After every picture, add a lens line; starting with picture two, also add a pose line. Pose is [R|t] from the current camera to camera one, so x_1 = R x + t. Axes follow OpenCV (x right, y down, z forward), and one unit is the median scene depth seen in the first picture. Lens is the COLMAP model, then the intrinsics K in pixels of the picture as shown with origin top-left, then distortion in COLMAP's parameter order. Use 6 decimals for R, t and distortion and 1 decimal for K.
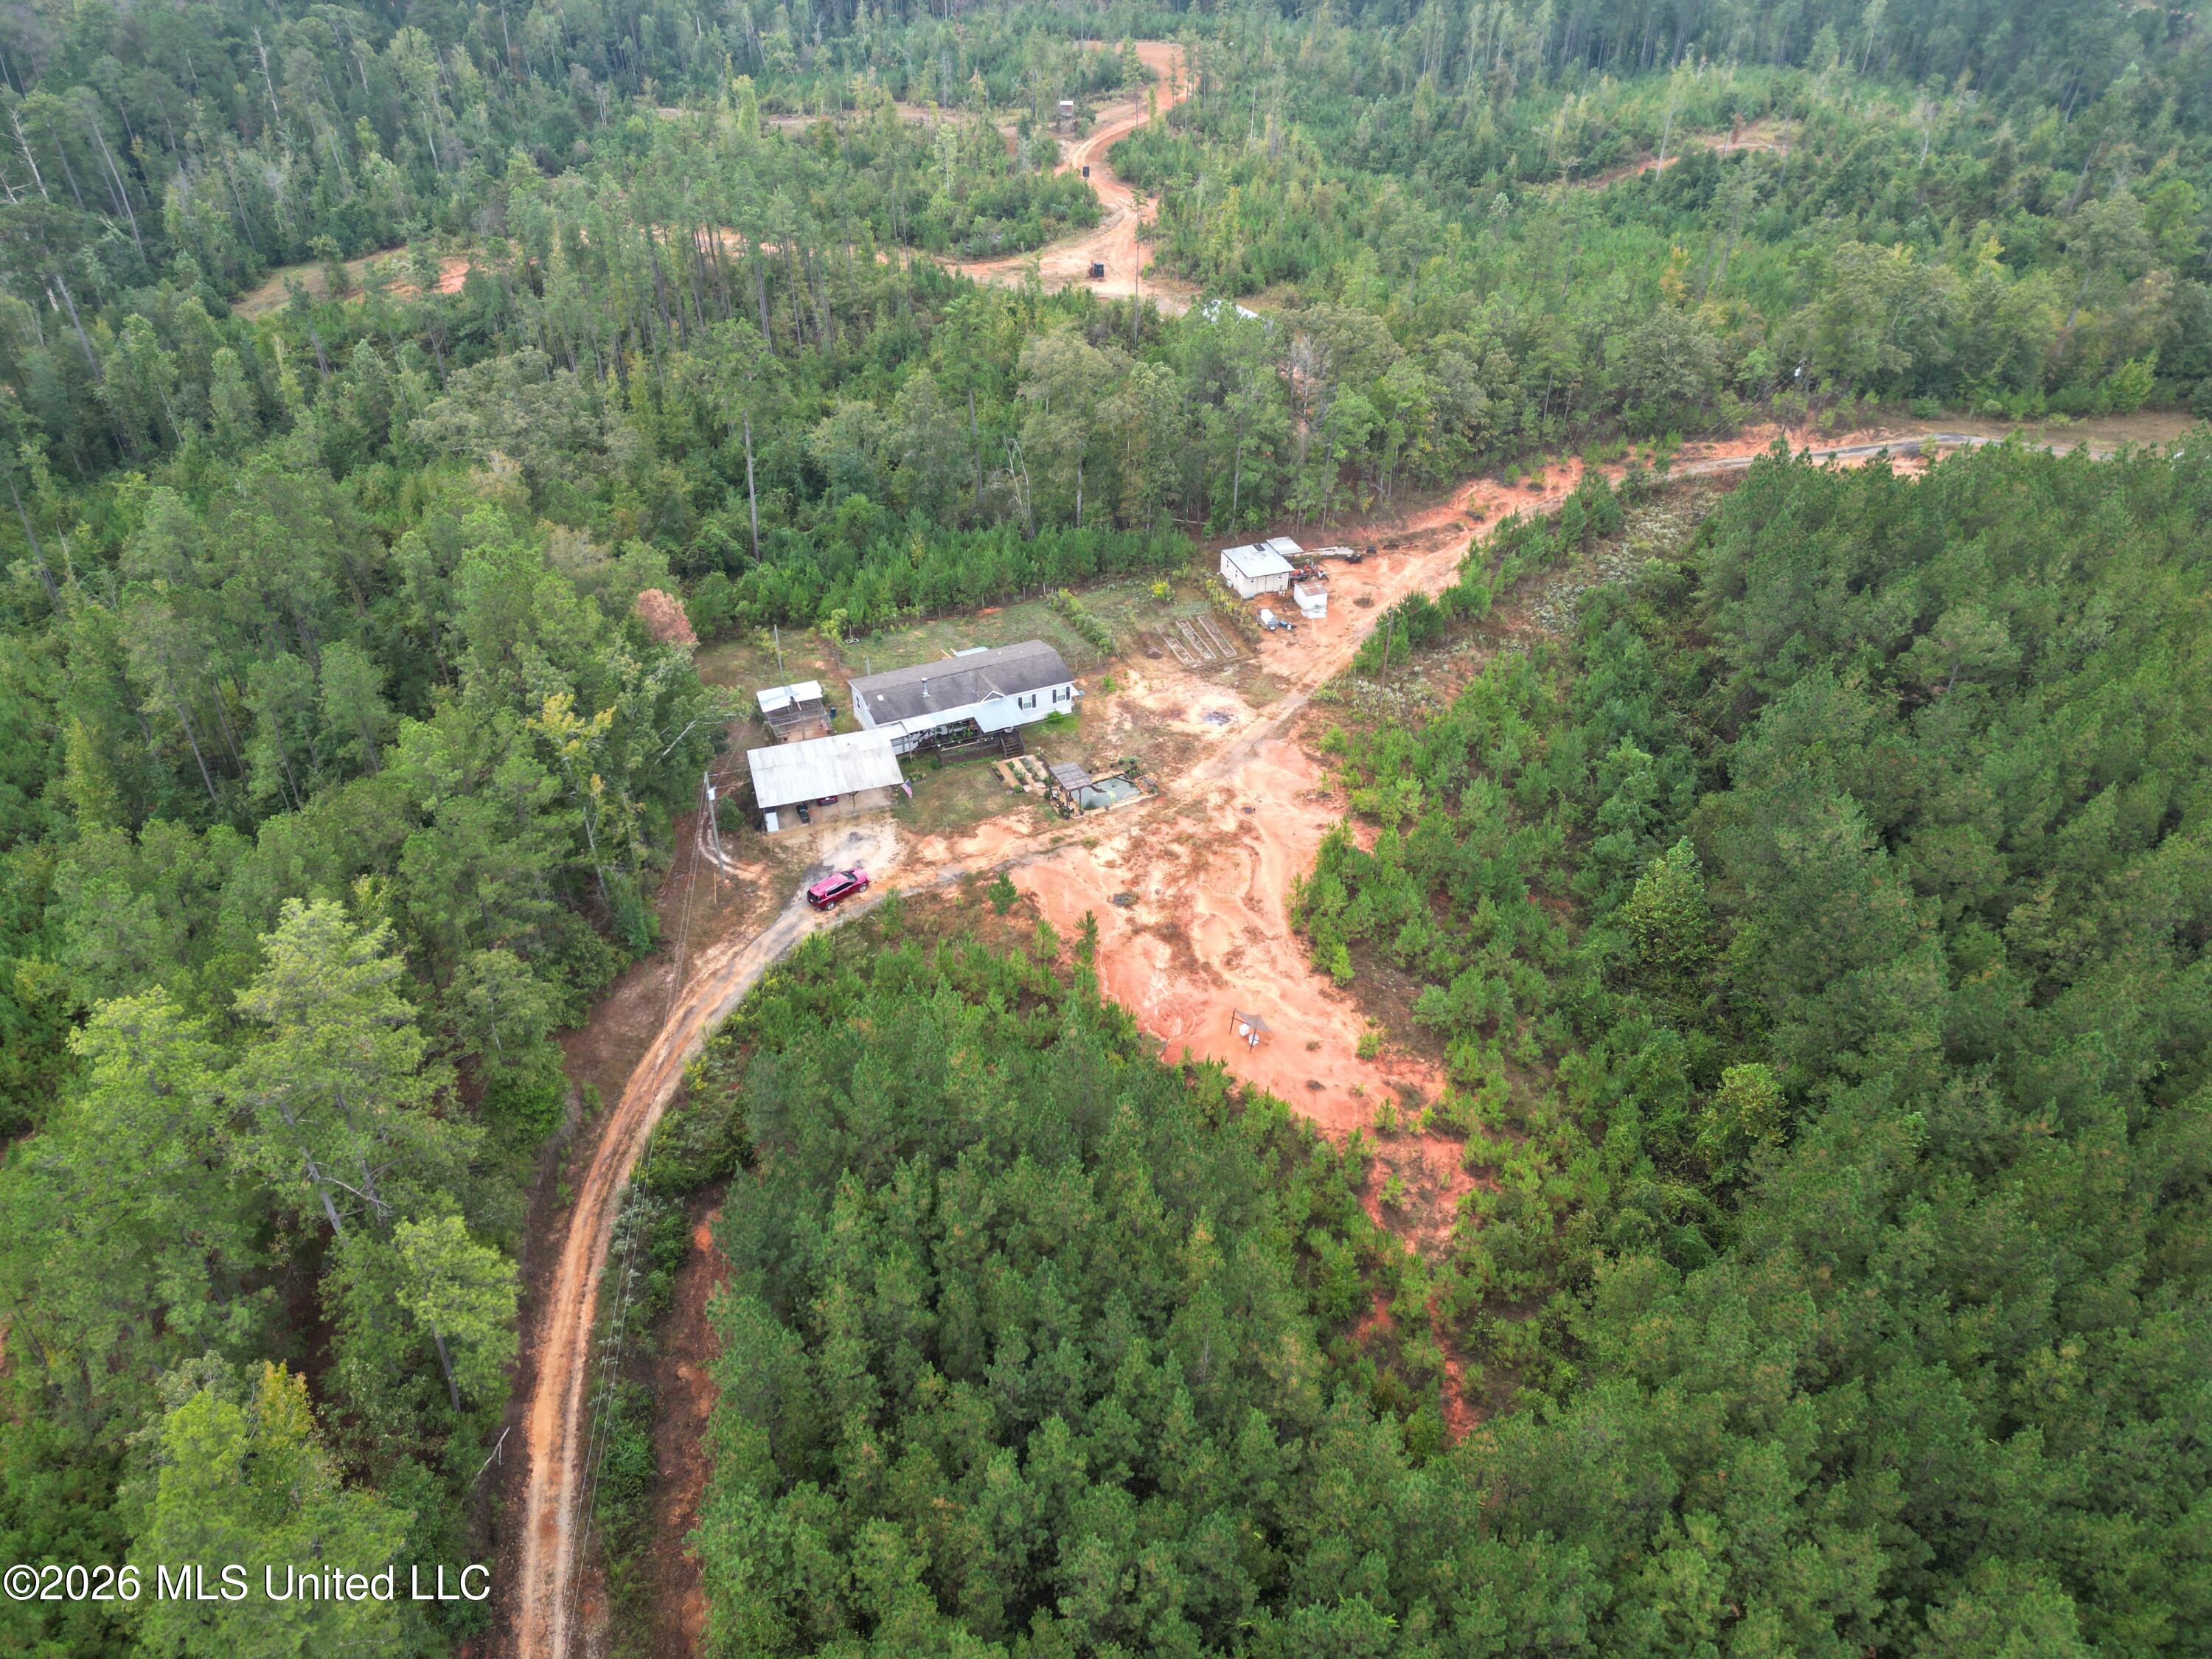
lens RADIAL K [[1616.8, 0, 1106.0], [0, 1616.8, 829.5], [0, 0, 1]] dist [0.119244, -0.147937]
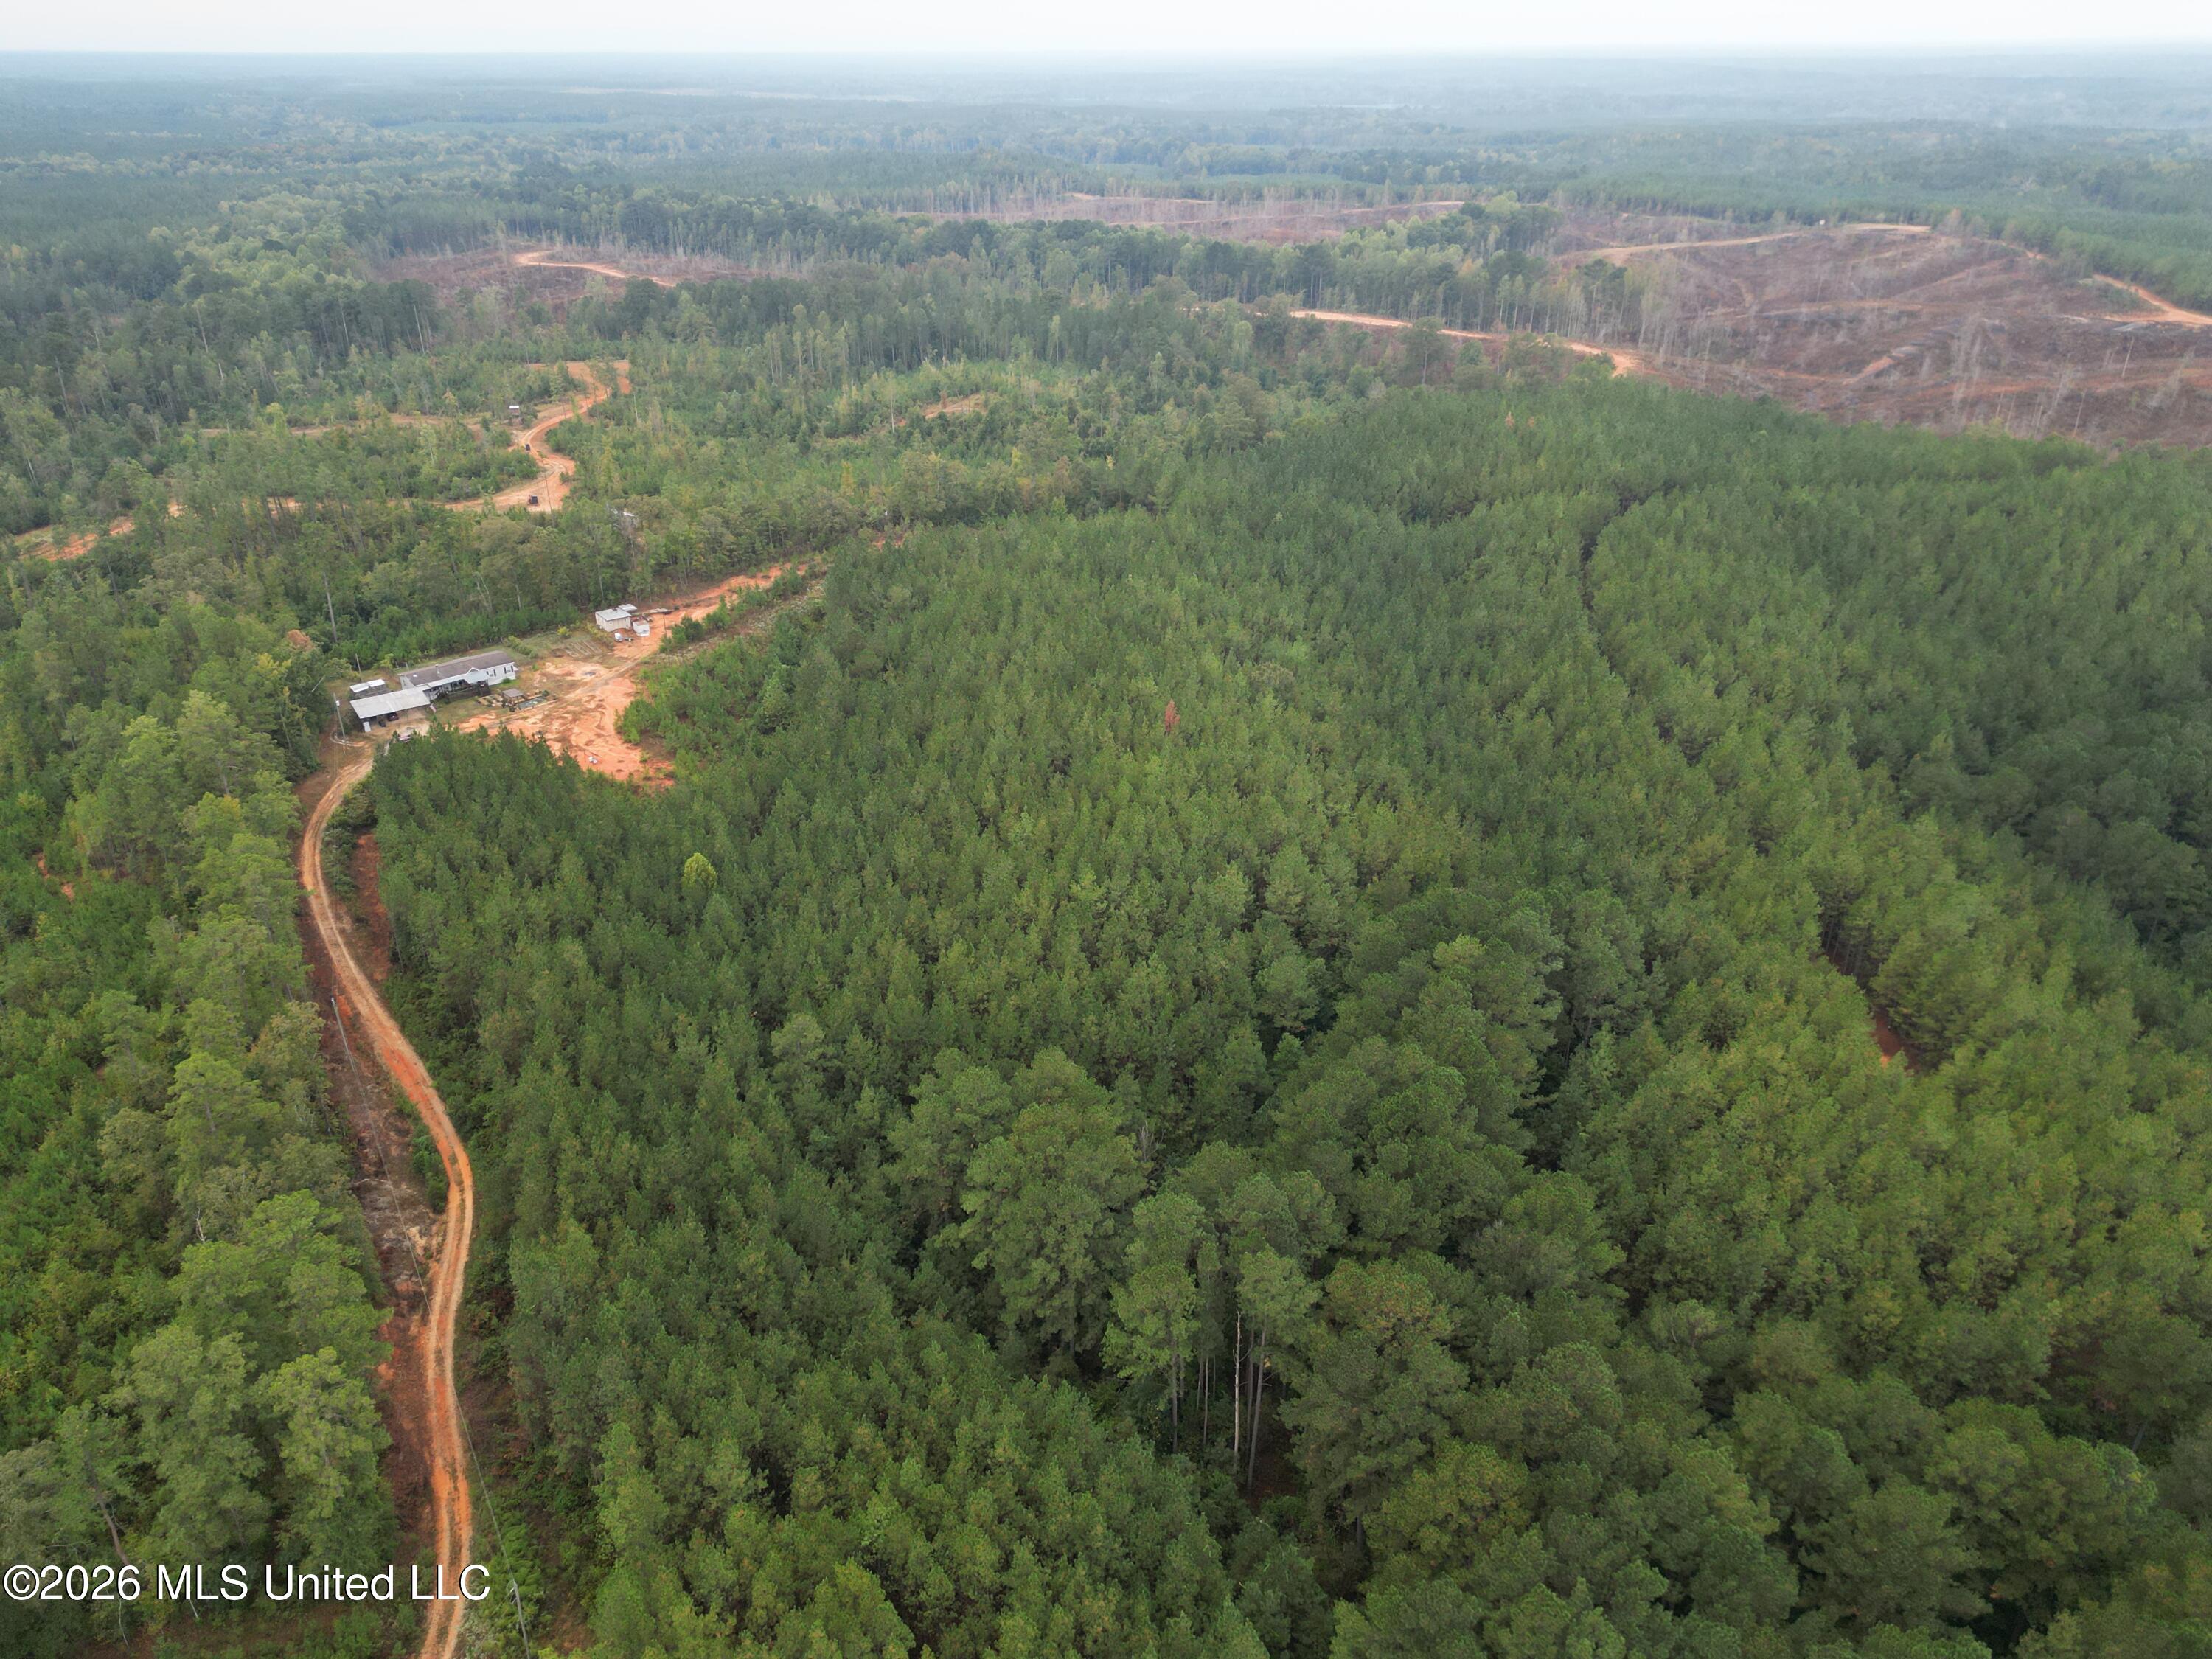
lens RADIAL K [[1566.9, 0, 1106.0], [0, 1566.9, 829.5], [0, 0, 1]] dist [0.112859, -0.114099]
pose [[0.955547, -0.137673, 0.260722, 0.121522], [0.173737, 0.977374, -0.120648, 0.417137], [-0.238213, 0.160582, 0.957846, -0.939534]]
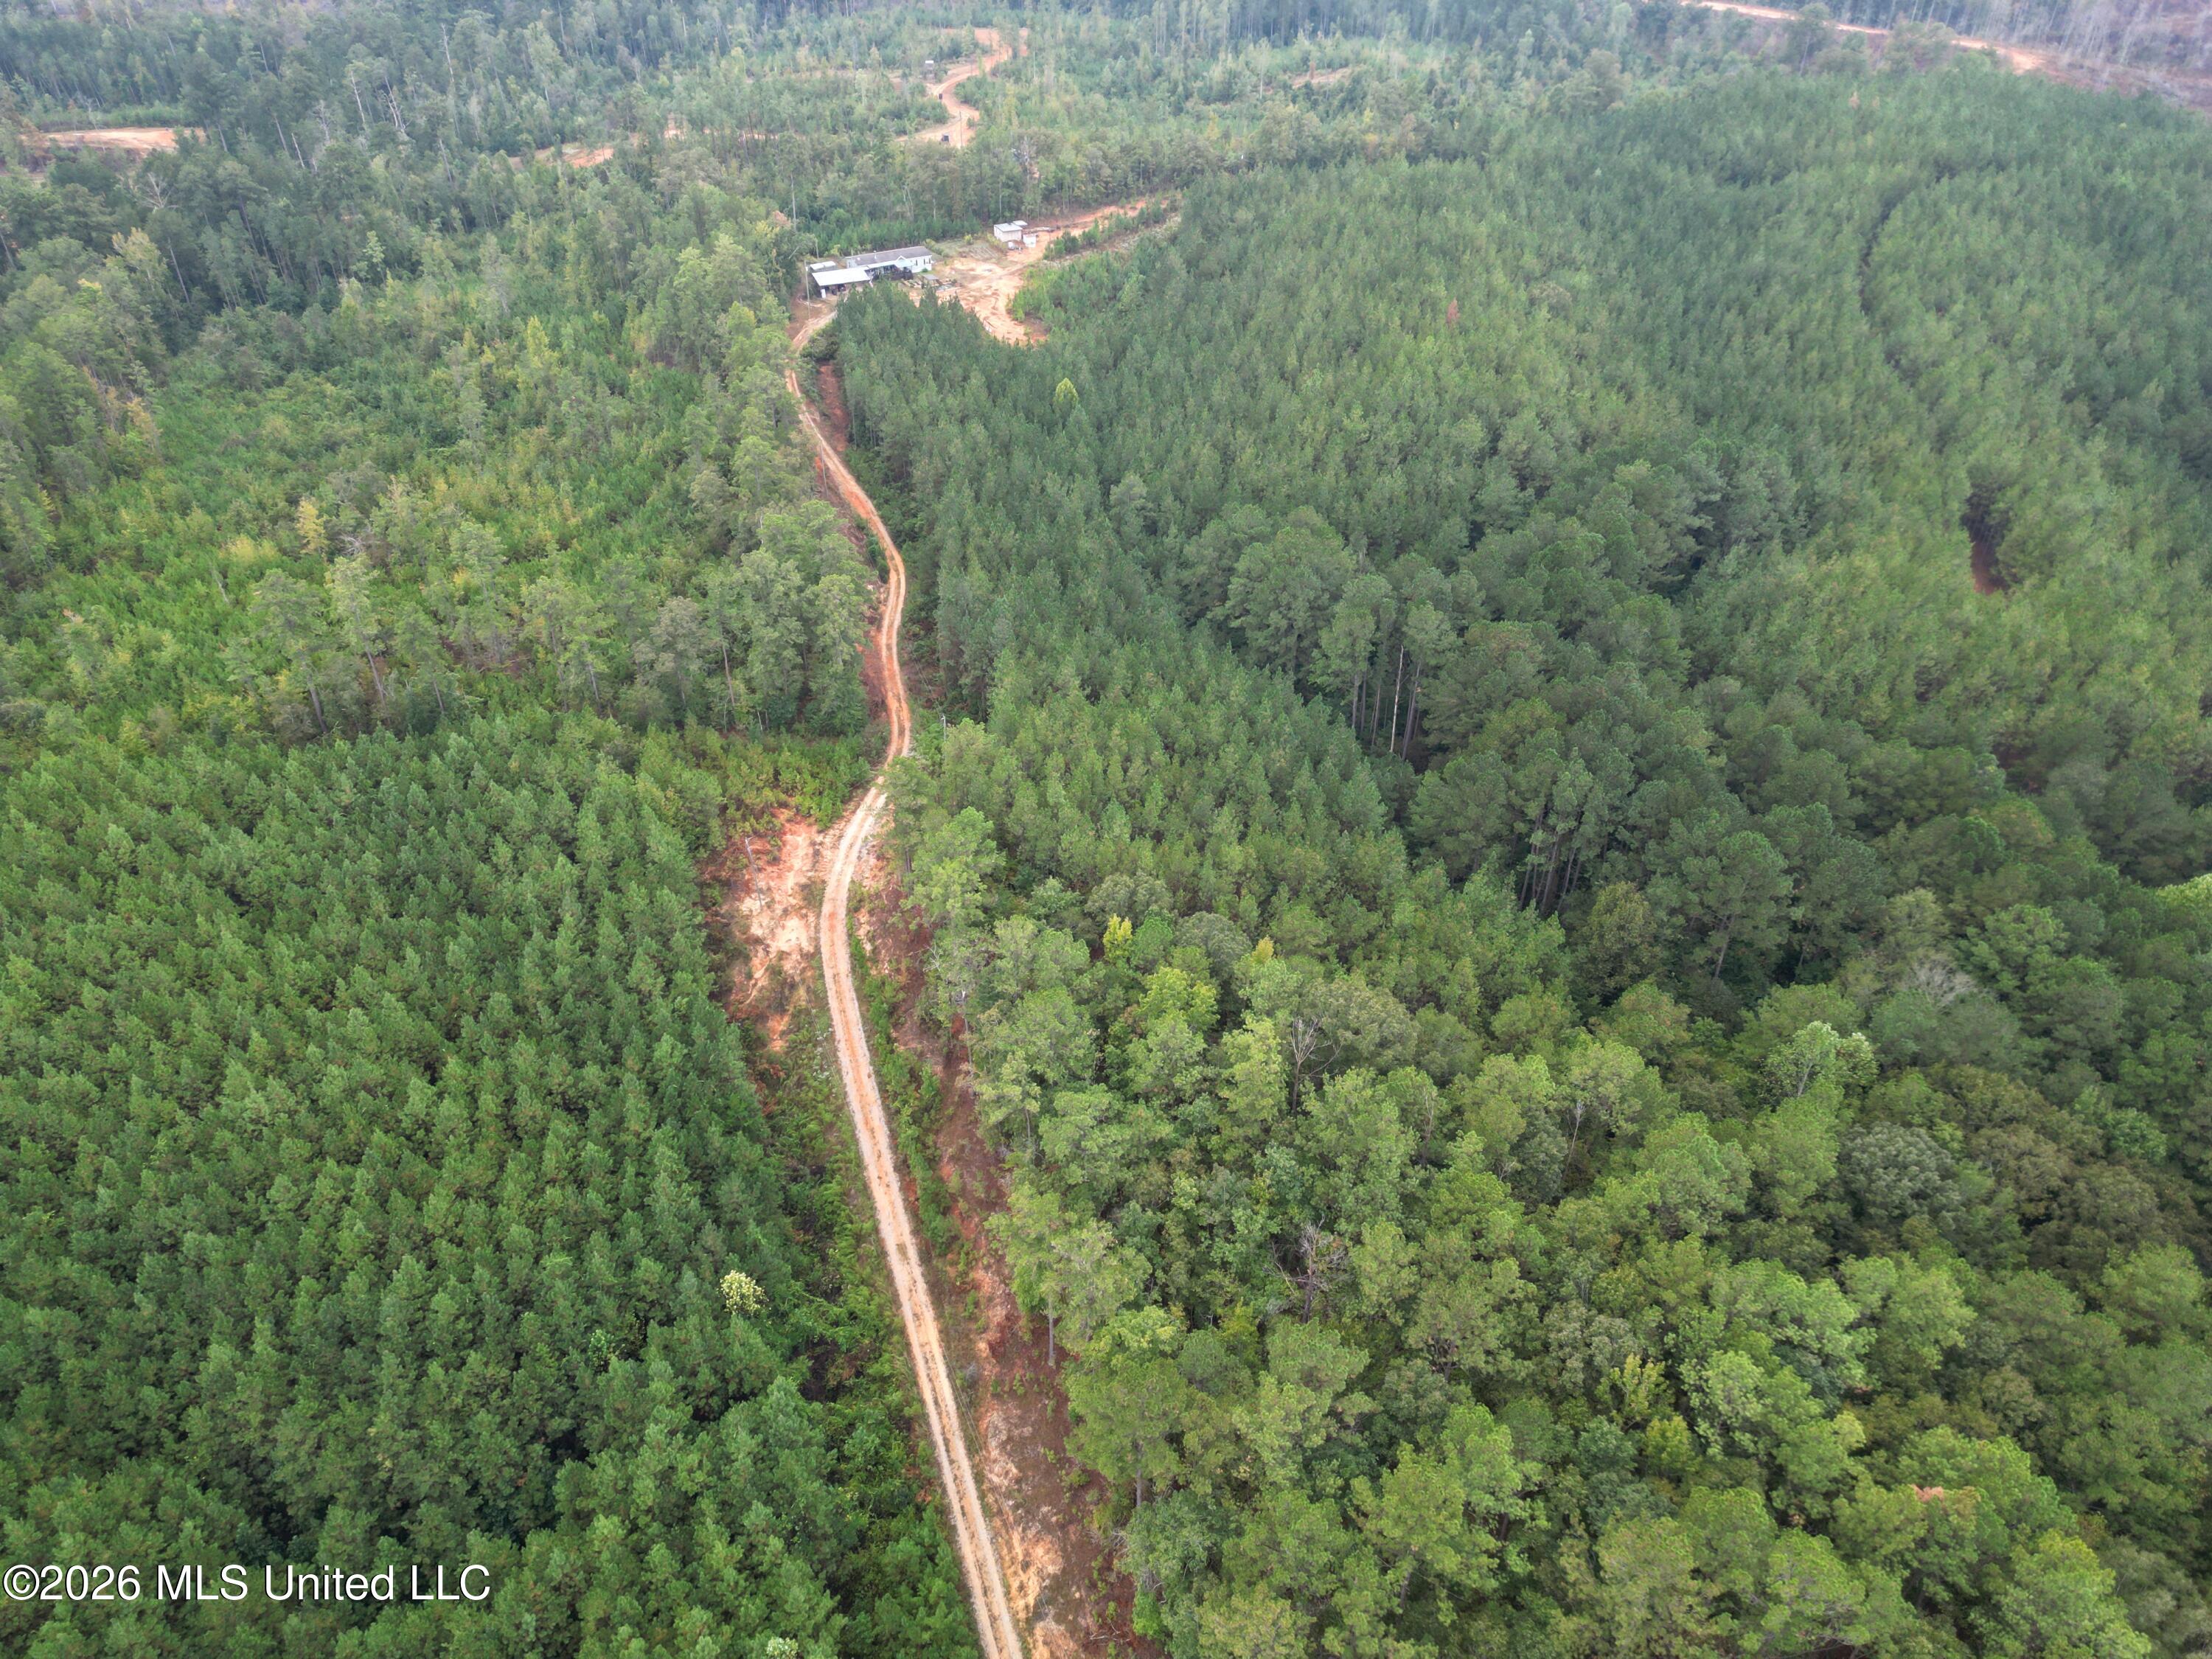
lens RADIAL K [[1566.9, 0, 1106.0], [0, 1566.9, 829.5], [0, 0, 1]] dist [0.112859, -0.114099]
pose [[0.997555, -0.043266, 0.054887, 0.066233], [0.042828, 0.999041, 0.009120, 0.682894], [-0.055229, -0.006747, 0.998451, -1.320066]]
